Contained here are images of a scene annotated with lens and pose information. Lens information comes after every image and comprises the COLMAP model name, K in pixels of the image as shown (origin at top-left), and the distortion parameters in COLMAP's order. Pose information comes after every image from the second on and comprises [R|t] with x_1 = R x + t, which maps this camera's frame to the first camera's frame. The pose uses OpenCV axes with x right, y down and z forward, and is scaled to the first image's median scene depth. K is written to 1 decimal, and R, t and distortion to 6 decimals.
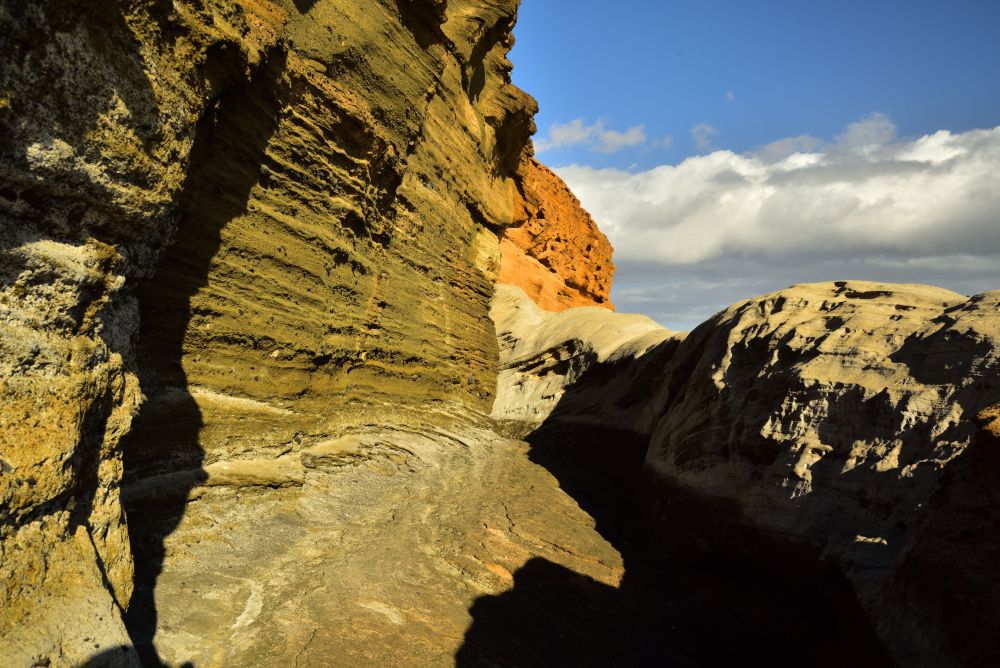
lens RADIAL K [[785.3, 0, 498.4], [0, 785.3, 336.2], [0, 0, 1]] dist [0.027632, -0.015126]
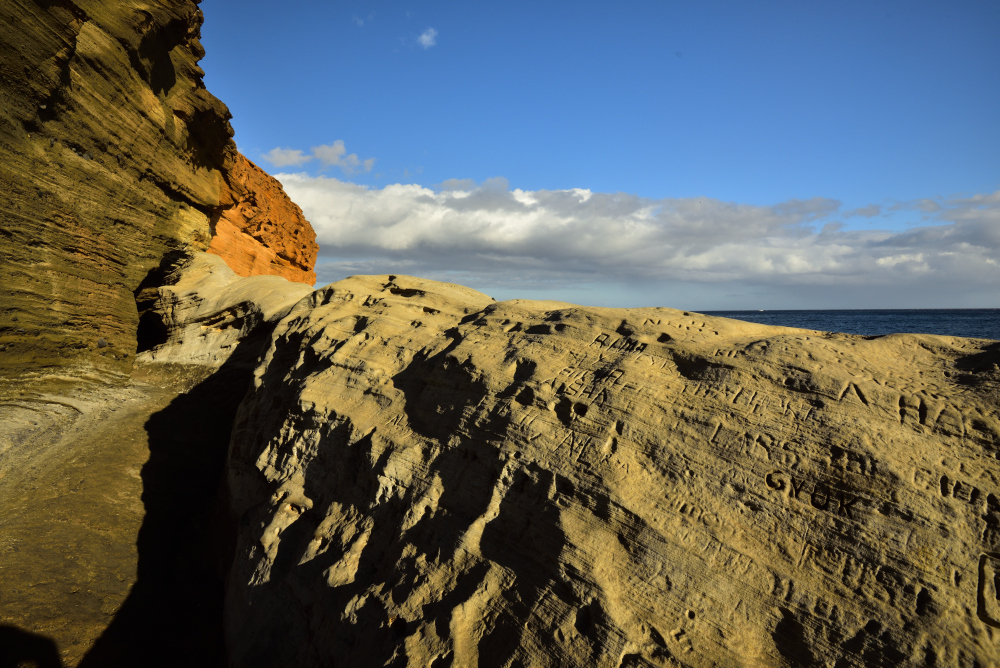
lens RADIAL K [[465.3, 0, 519.7], [0, 465.3, 339.2], [0, 0, 1]] dist [-0.046519, -0.001295]
pose [[0.862505, -0.008352, 0.505980, 0.139977], [-0.041326, 0.995362, 0.086876, -0.023859], [-0.504359, -0.095841, 0.858159, 0.200509]]
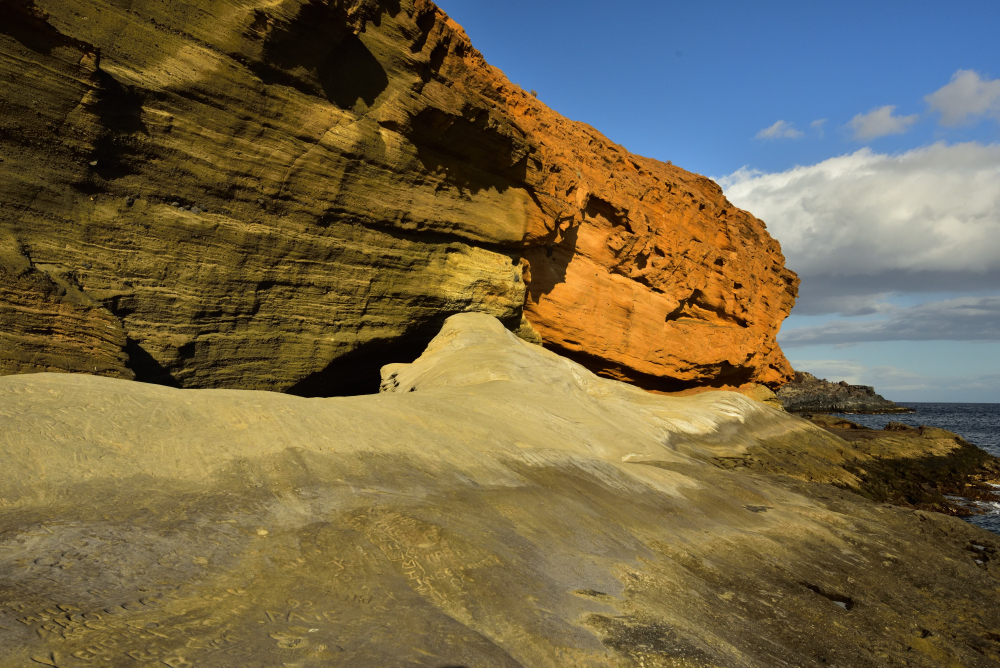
lens RADIAL K [[821.6, 0, 502.3], [0, 821.6, 334.1], [0, 0, 1]] dist [0.025610, -0.042125]
pose [[0.942935, 0.008498, -0.332868, 0.640379], [-0.015642, 0.999701, -0.018787, -0.051397], [0.332609, 0.022922, 0.942786, 0.317907]]
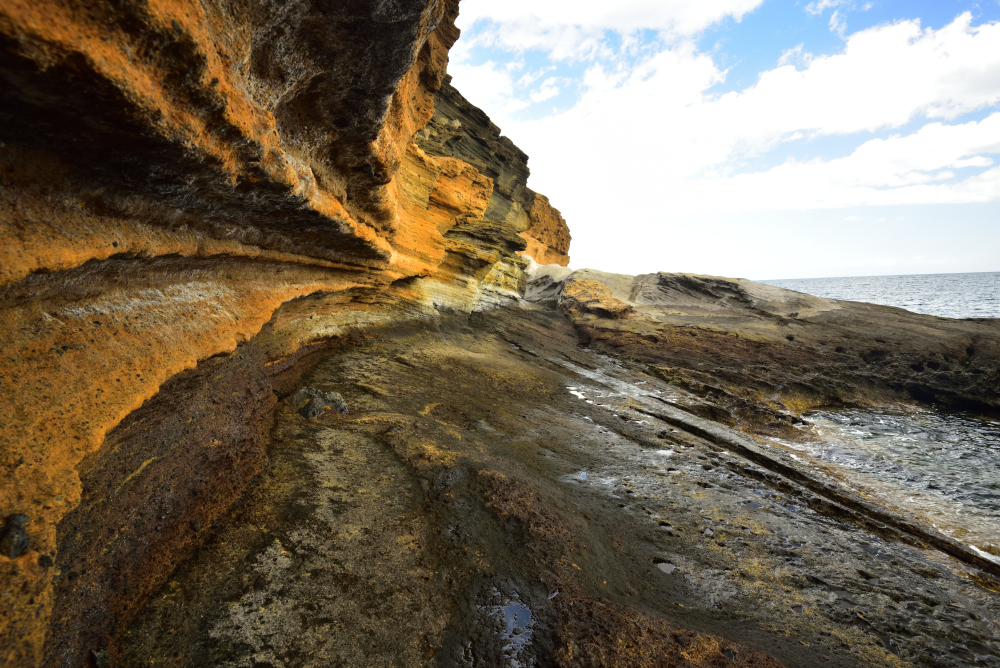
lens RADIAL K [[465.3, 0, 500.5], [0, 465.3, 333.0], [0, 0, 1]] dist [-0.046519, -0.001295]
pose [[0.999556, -0.011406, -0.027518, -0.066192], [0.015234, 0.989579, 0.143184, -0.050849], [0.025598, -0.143539, 0.989313, -1.304401]]
